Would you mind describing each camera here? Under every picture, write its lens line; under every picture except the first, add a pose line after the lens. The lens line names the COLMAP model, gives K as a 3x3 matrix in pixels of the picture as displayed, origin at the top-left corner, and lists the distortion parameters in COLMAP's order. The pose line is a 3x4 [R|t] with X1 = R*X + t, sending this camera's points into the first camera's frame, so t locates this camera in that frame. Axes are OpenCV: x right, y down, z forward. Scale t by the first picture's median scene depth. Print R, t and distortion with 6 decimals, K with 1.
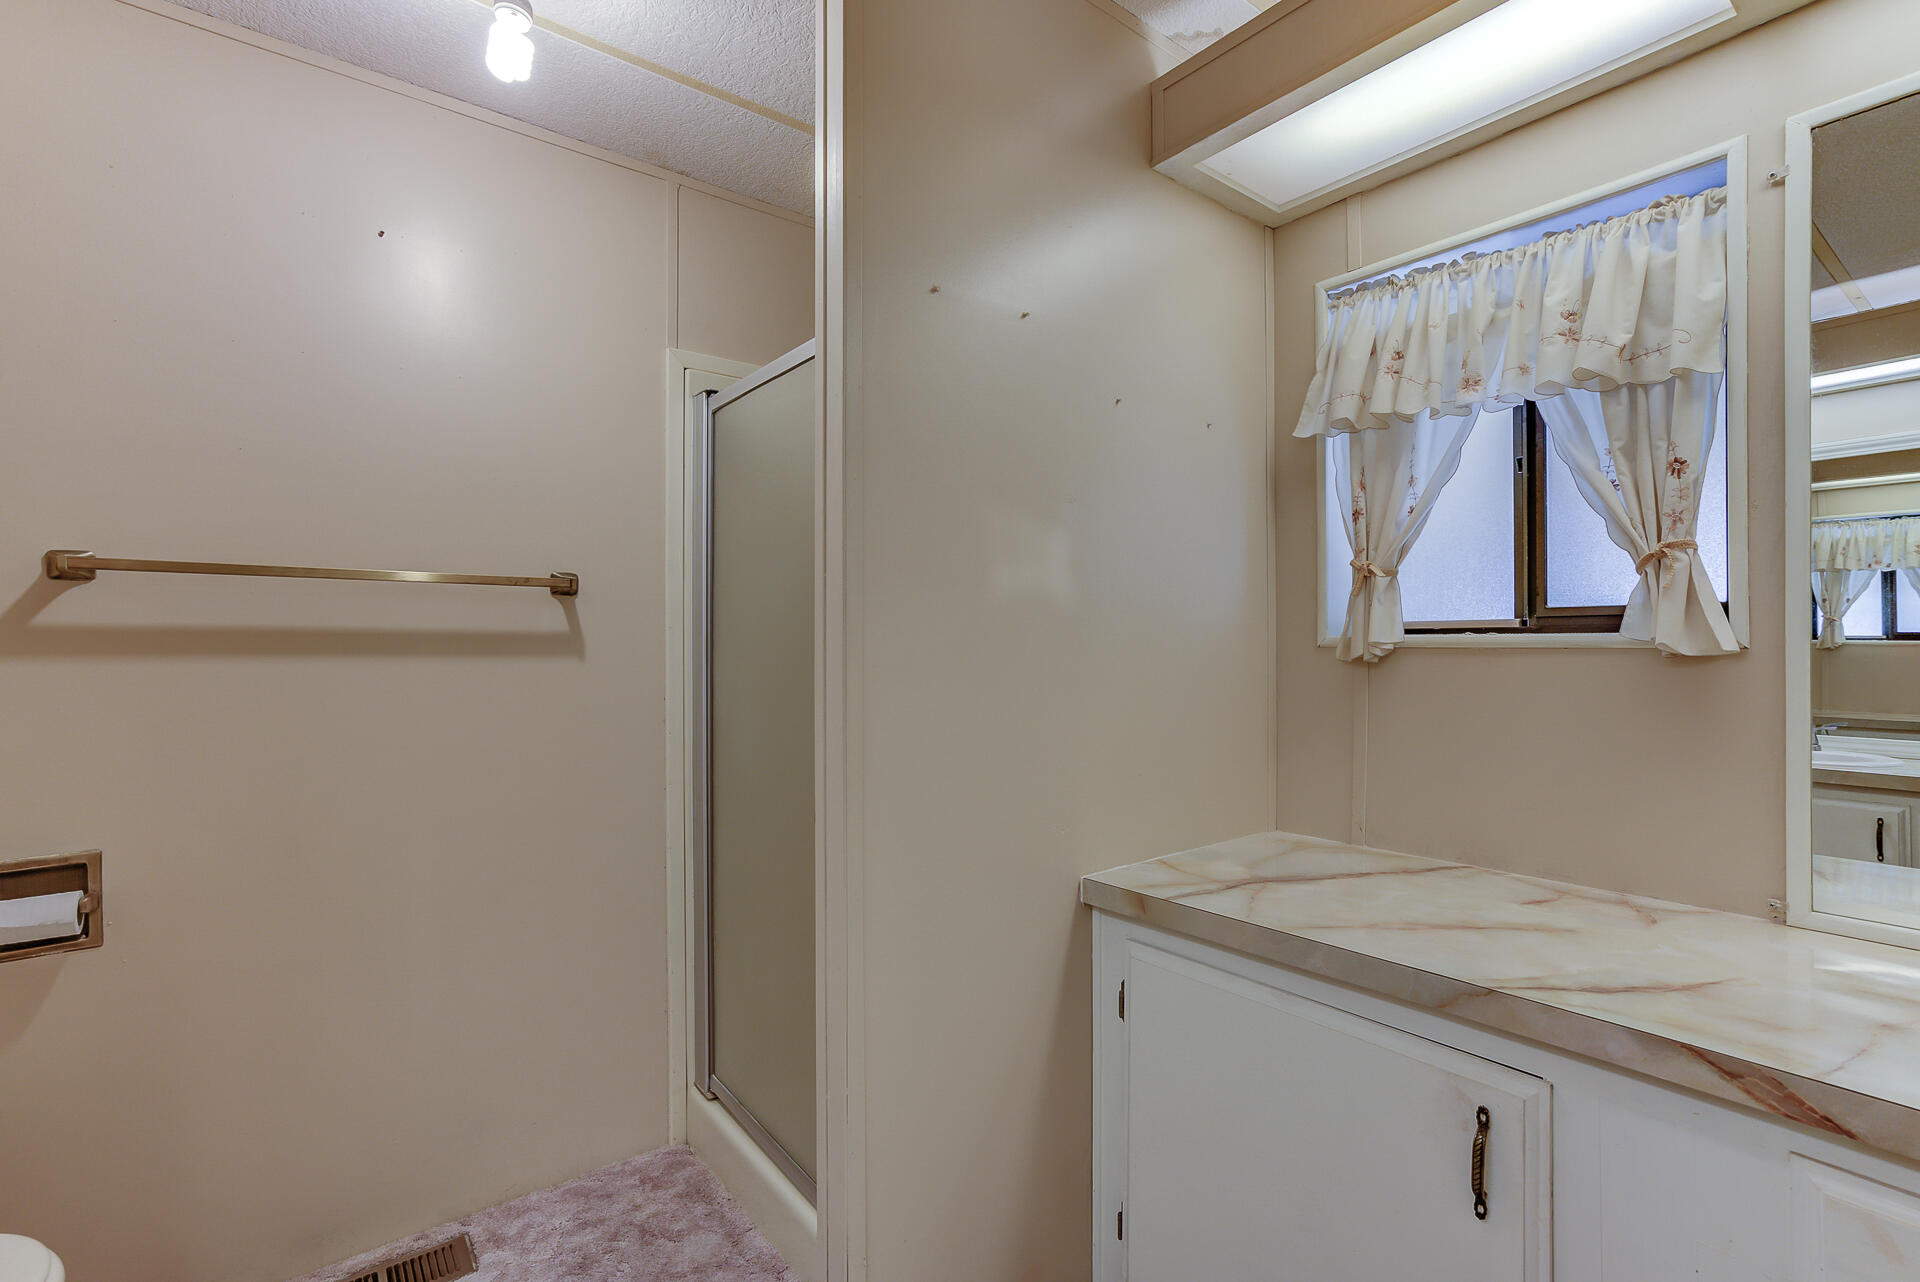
lens RADIAL K [[877.0, 0, 960.0], [0, 877.0, 641.0], [0, 0, 1]] dist [-0.036786, 0.021688]
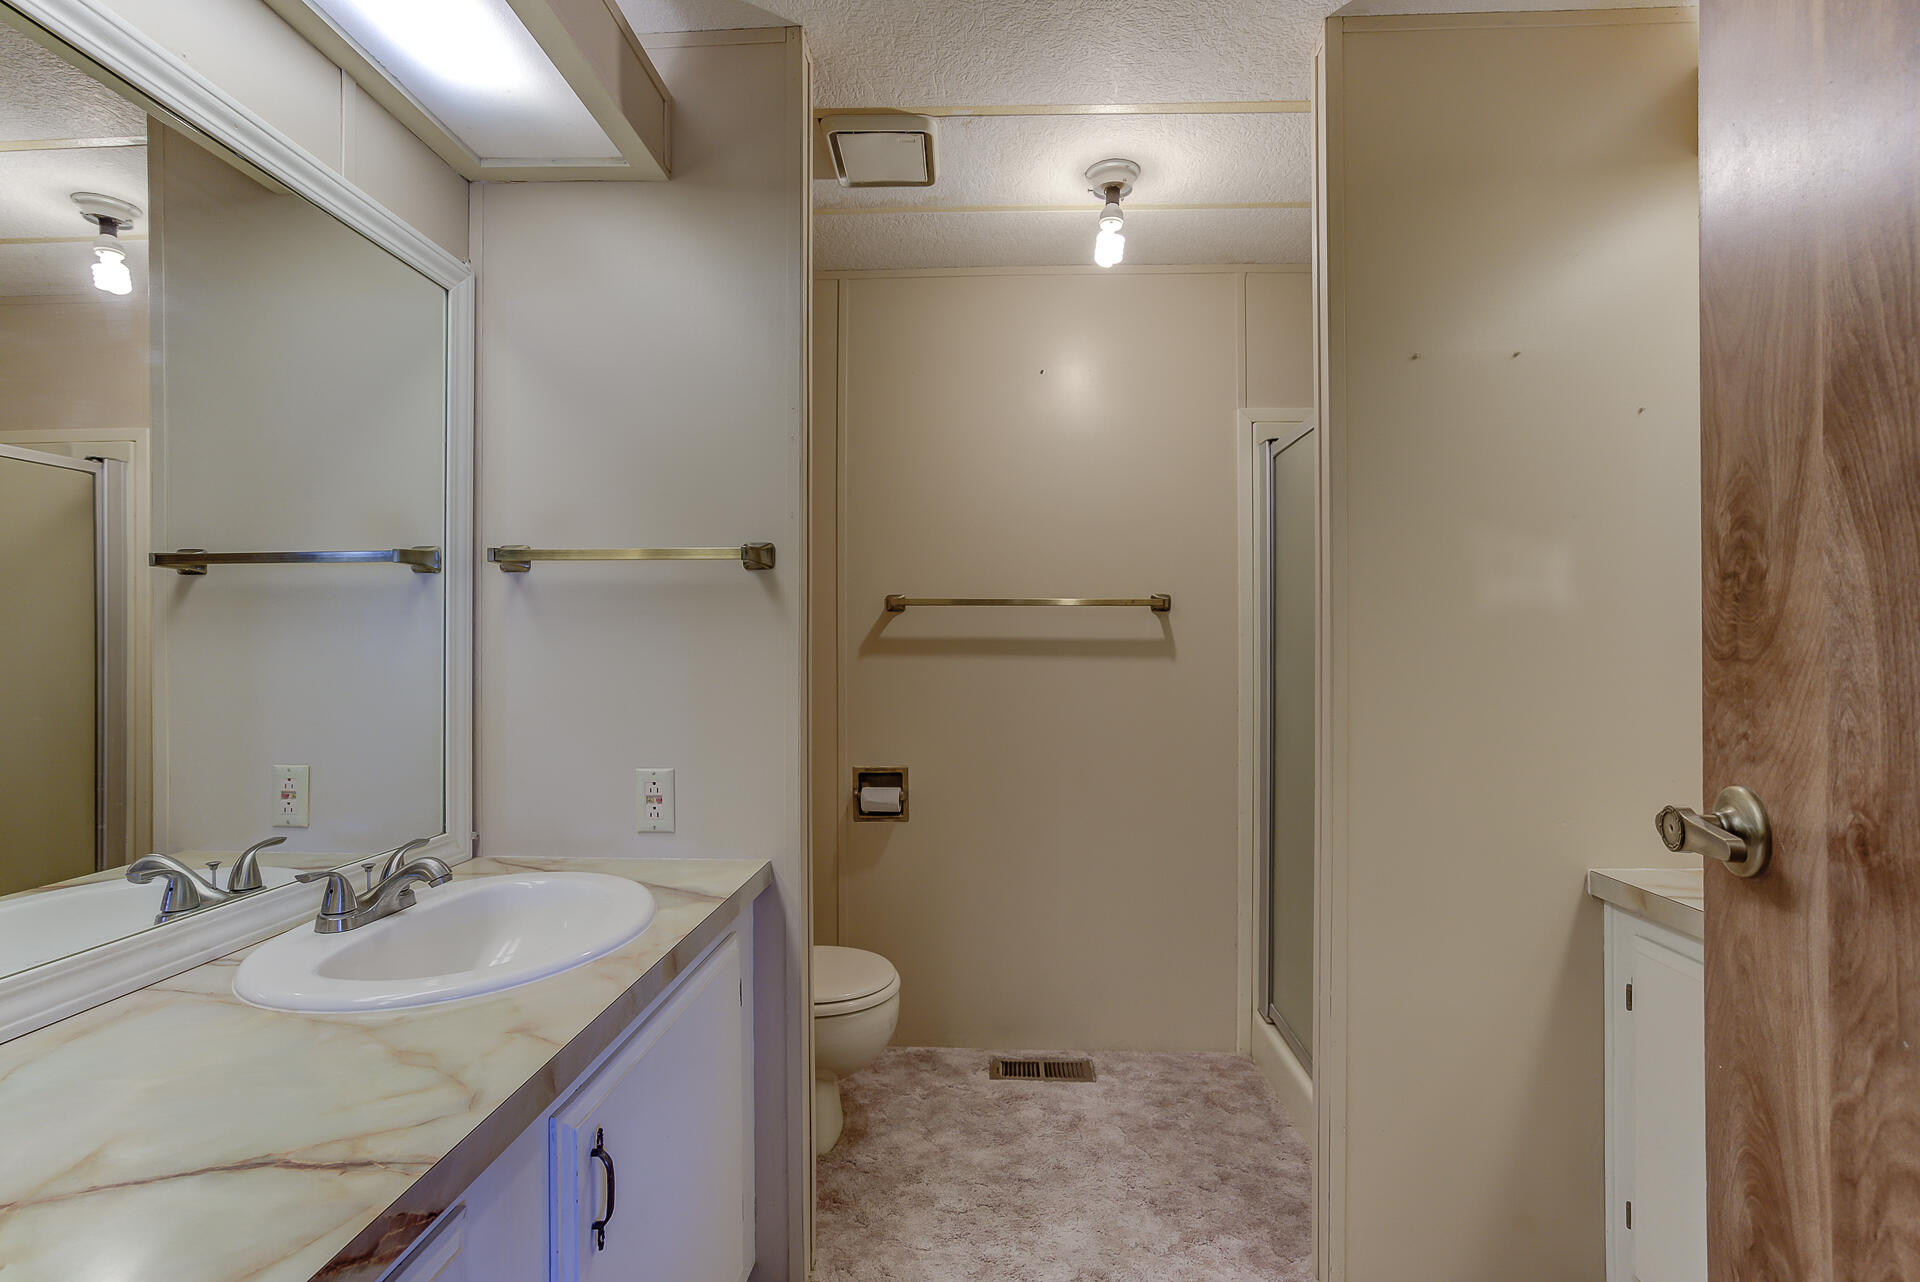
lens RADIAL K [[877.0, 0, 960.0], [0, 877.0, 641.0], [0, 0, 1]] dist [-0.036786, 0.021688]
pose [[0.763245, -0.003214, -0.646102, 0.192871], [0.000266, 0.999989, -0.004659, -0.001430], [0.646109, 0.003384, 0.763237, -0.237680]]
